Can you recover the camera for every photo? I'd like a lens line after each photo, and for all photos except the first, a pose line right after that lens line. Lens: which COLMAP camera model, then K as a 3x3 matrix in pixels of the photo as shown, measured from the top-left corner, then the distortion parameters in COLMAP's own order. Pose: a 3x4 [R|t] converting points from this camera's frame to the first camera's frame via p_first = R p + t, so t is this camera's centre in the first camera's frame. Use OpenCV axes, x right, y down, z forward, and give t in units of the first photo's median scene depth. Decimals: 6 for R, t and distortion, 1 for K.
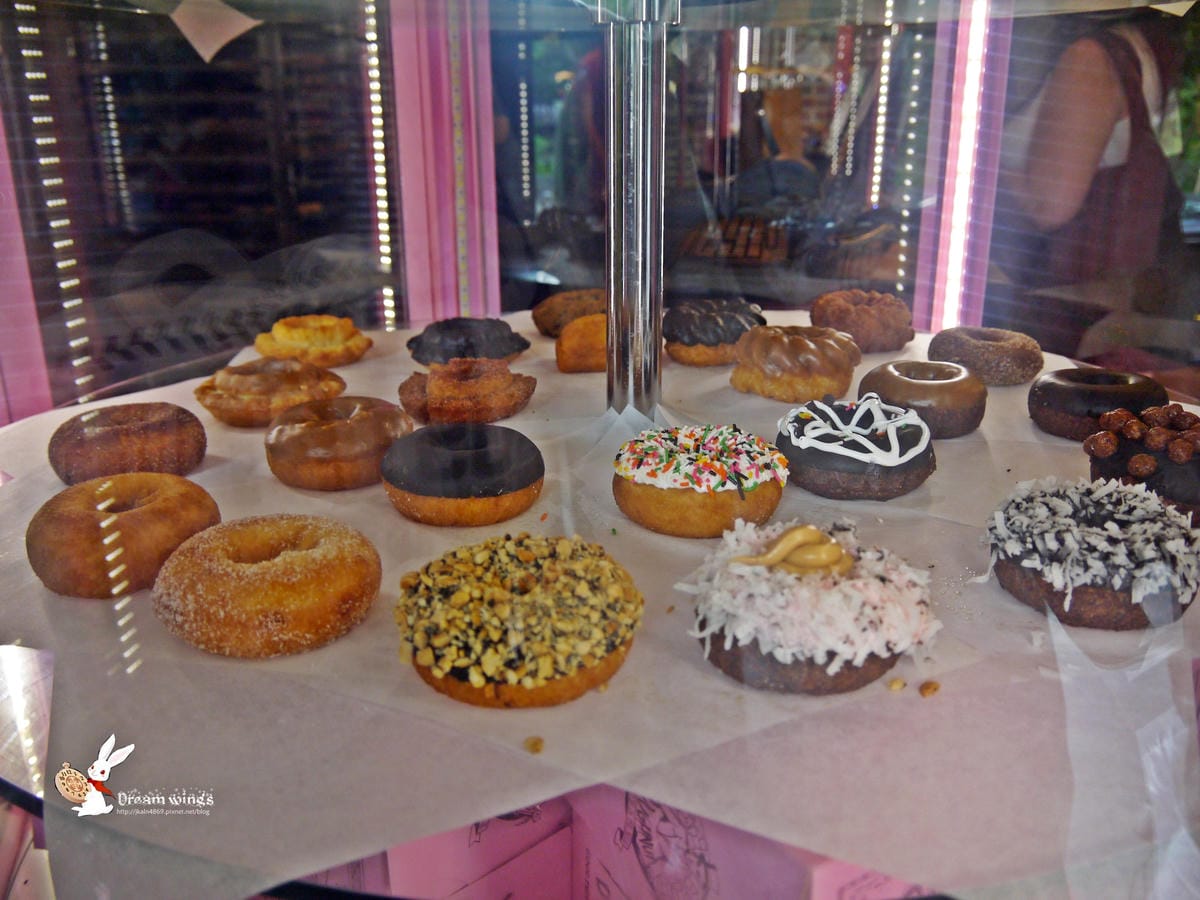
lens RADIAL K [[994.9, 0, 604.7], [0, 994.9, 449.2], [0, 0, 1]] dist [-0.026281, 0.029395]
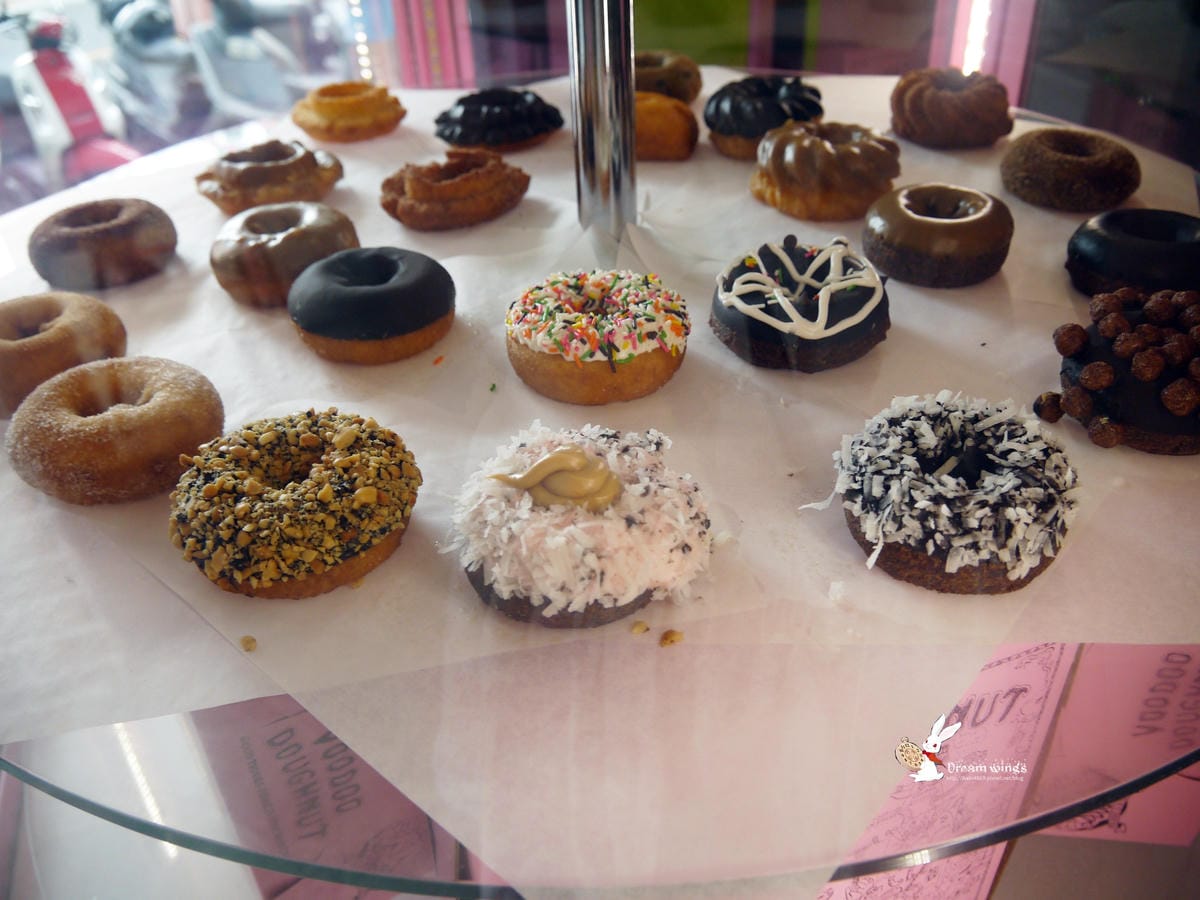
lens RADIAL K [[994.9, 0, 598.6], [0, 994.9, 440.5], [0, 0, 1]] dist [-0.026281, 0.029395]
pose [[0.967947, 0.112074, -0.224761, 0.419226], [-0.044616, 0.957412, 0.285256, -0.186567], [0.247158, -0.266084, 0.931725, 0.149684]]
